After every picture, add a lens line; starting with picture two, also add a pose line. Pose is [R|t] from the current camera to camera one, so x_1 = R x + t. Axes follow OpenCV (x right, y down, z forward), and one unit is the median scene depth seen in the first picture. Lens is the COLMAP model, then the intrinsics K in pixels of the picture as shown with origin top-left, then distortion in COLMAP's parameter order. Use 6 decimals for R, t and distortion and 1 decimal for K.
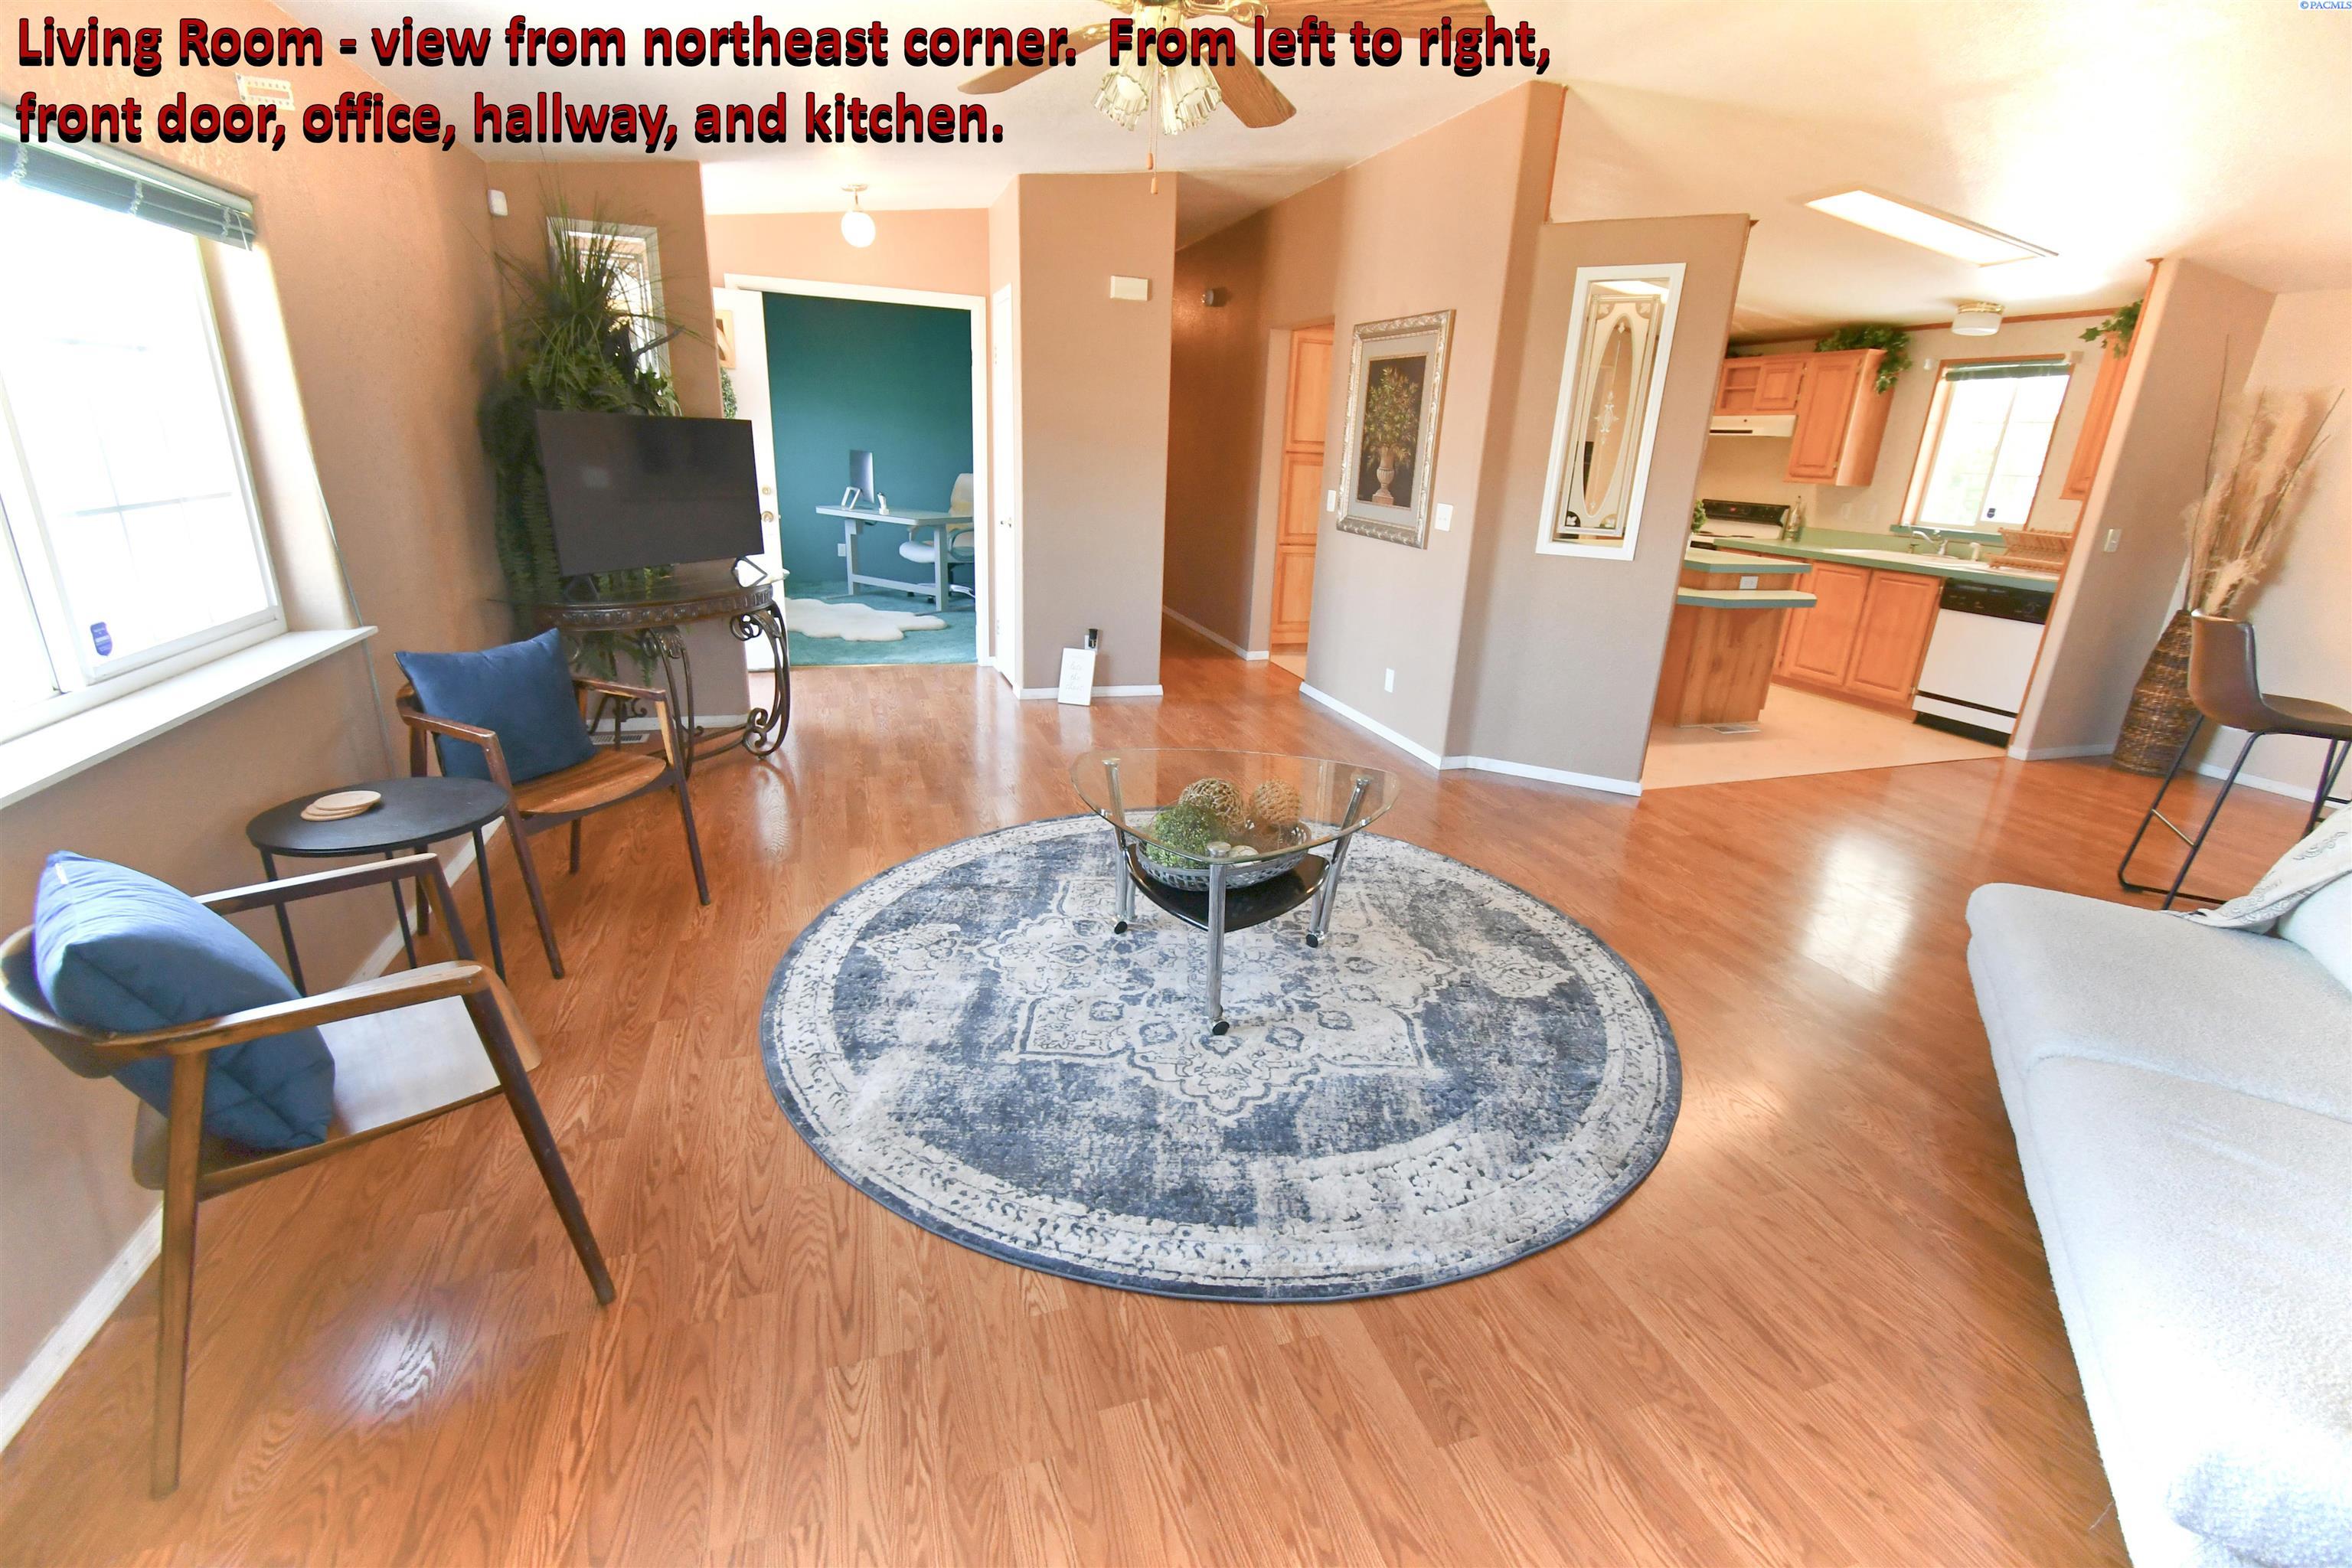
lens RADIAL K [[1030.6, 0, 1181.2], [0, 1030.6, 778.9], [0, 0, 1]] dist [0.011153, -0.005438]
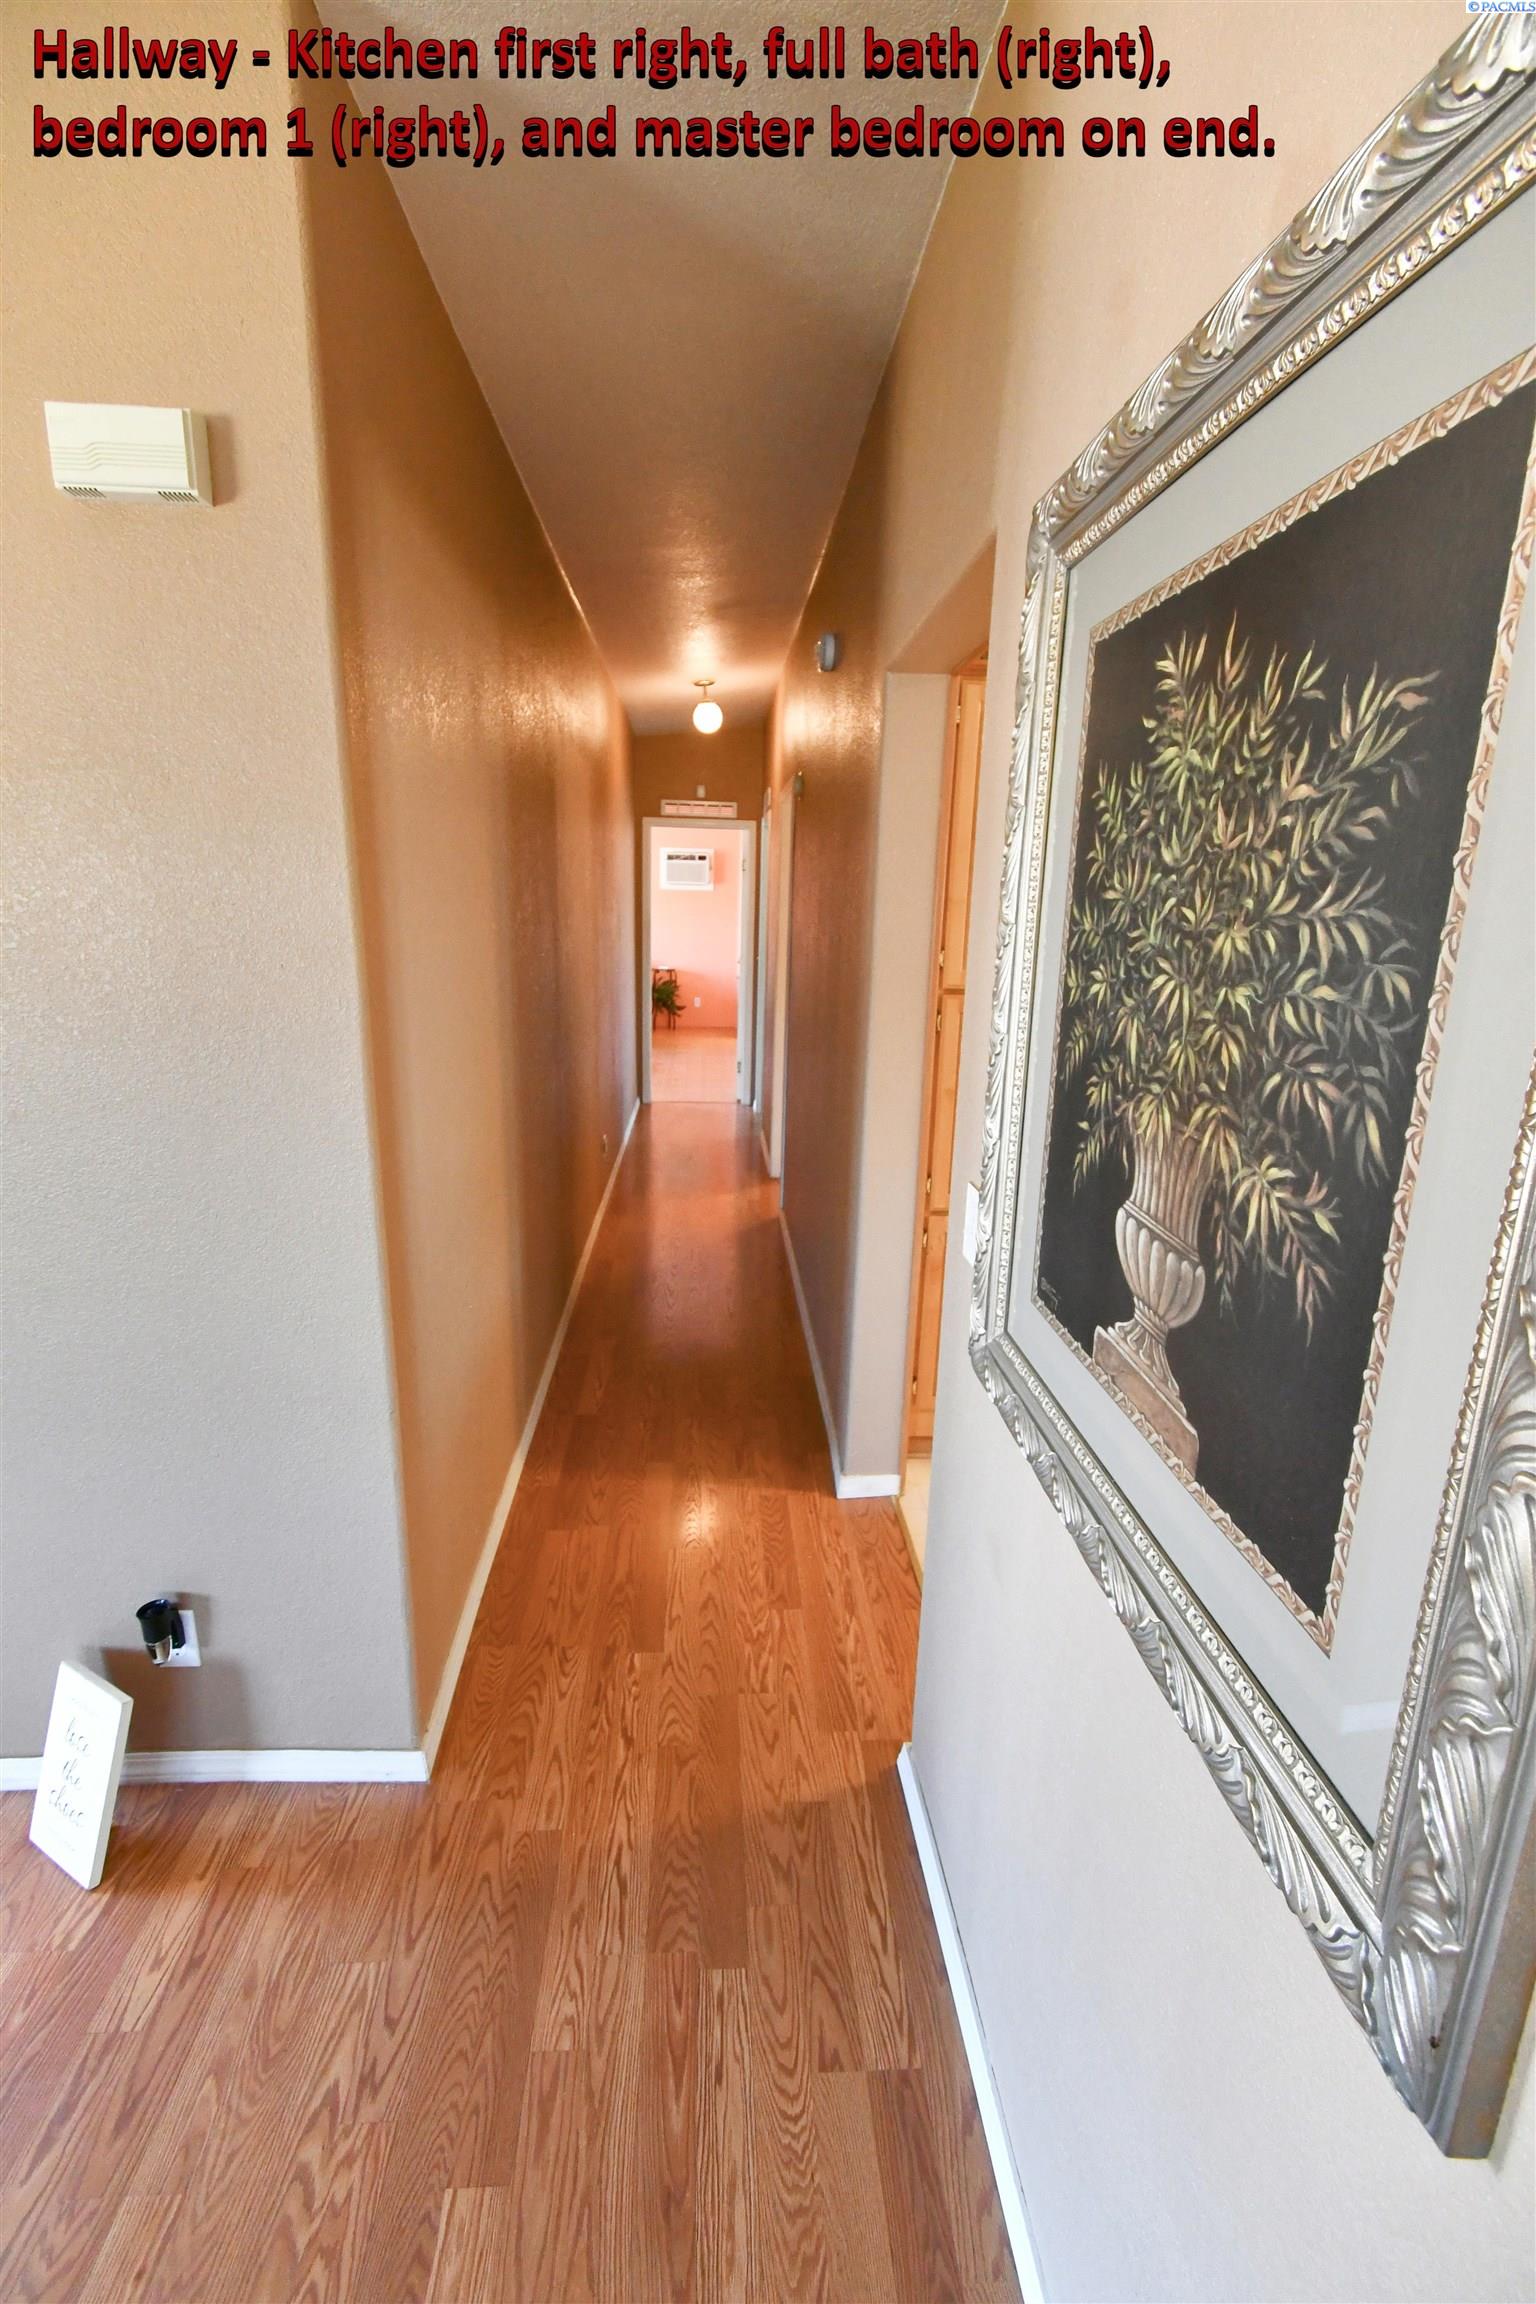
lens RADIAL K [[1009.6, 0, 768.0], [0, 1009.6, 1152.0], [0, 0, 1]] dist [0.011153, -0.005438]
pose [[0.968273, 0.040317, -0.246621, 0.256529], [-0.060201, 0.995467, -0.073624, -0.432427], [0.242535, 0.086135, 0.966311, 1.195974]]
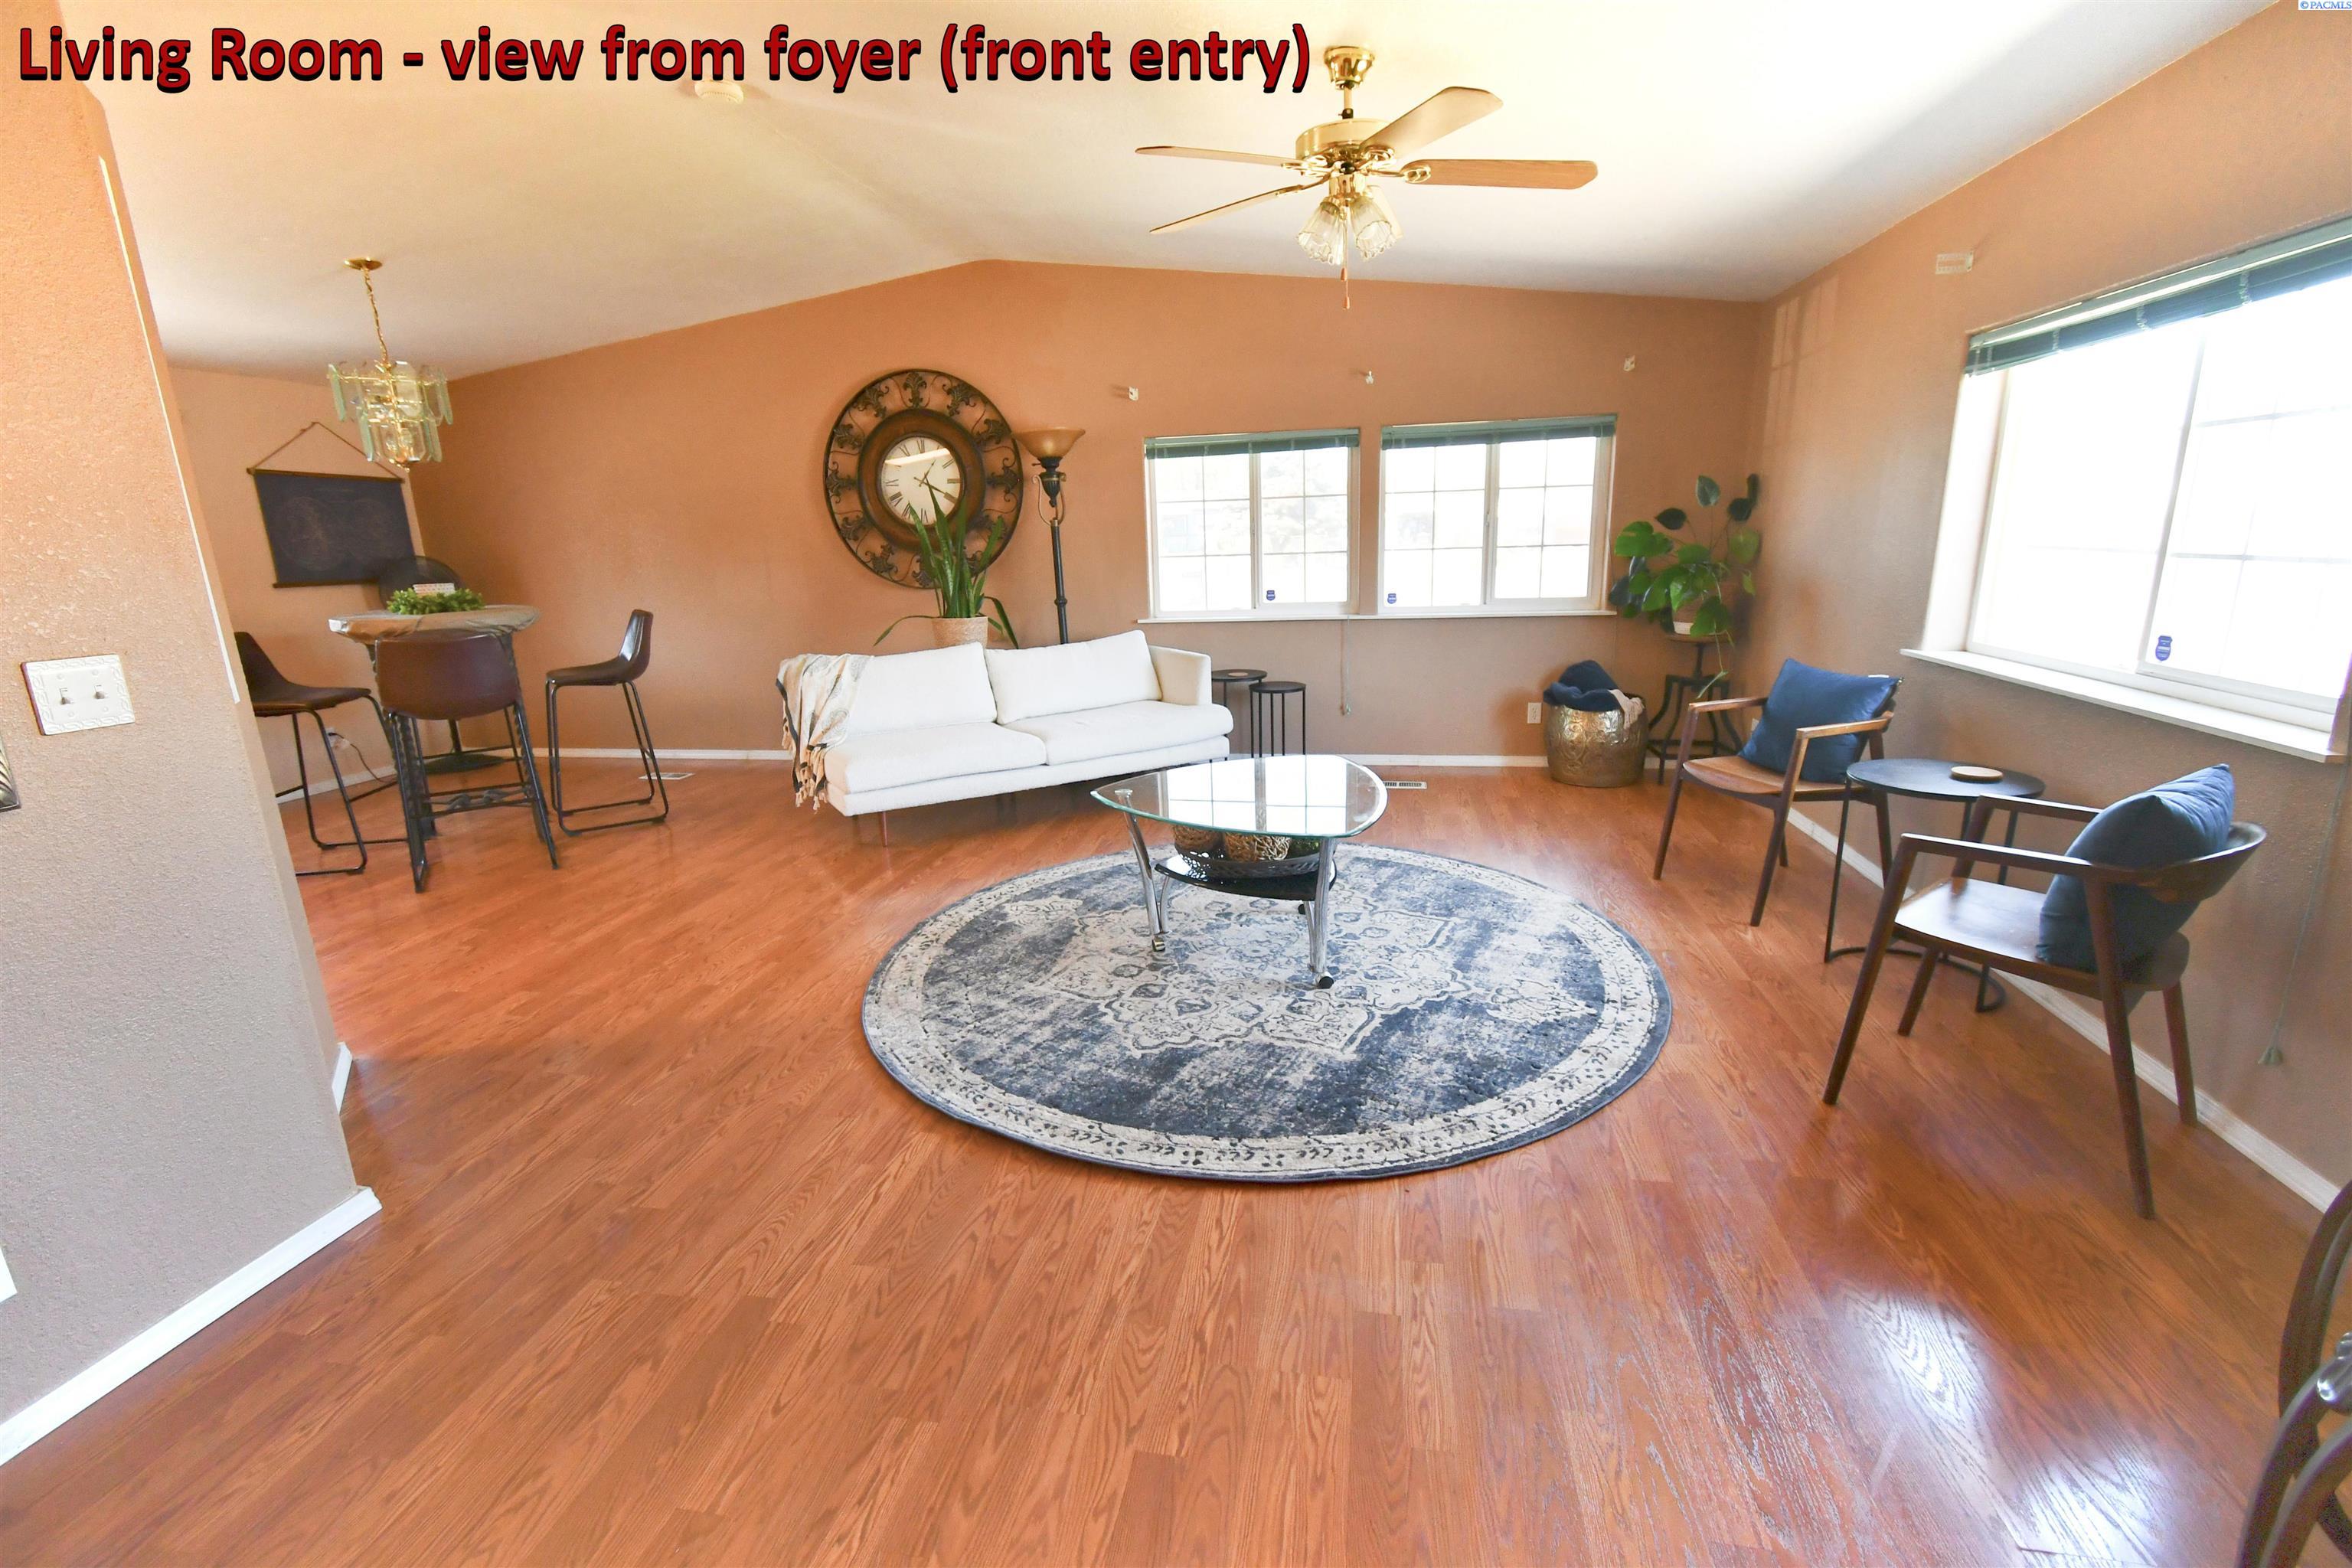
lens RADIAL K [[1030.6, 0, 1181.2], [0, 1030.6, 778.9], [0, 0, 1]] dist [0.011153, -0.005438]
pose [[-0.874763, -0.129519, 0.466920, -0.328041], [0.146160, 0.848201, 0.509109, -0.472603], [-0.461981, 0.513595, -0.723045, 1.459014]]
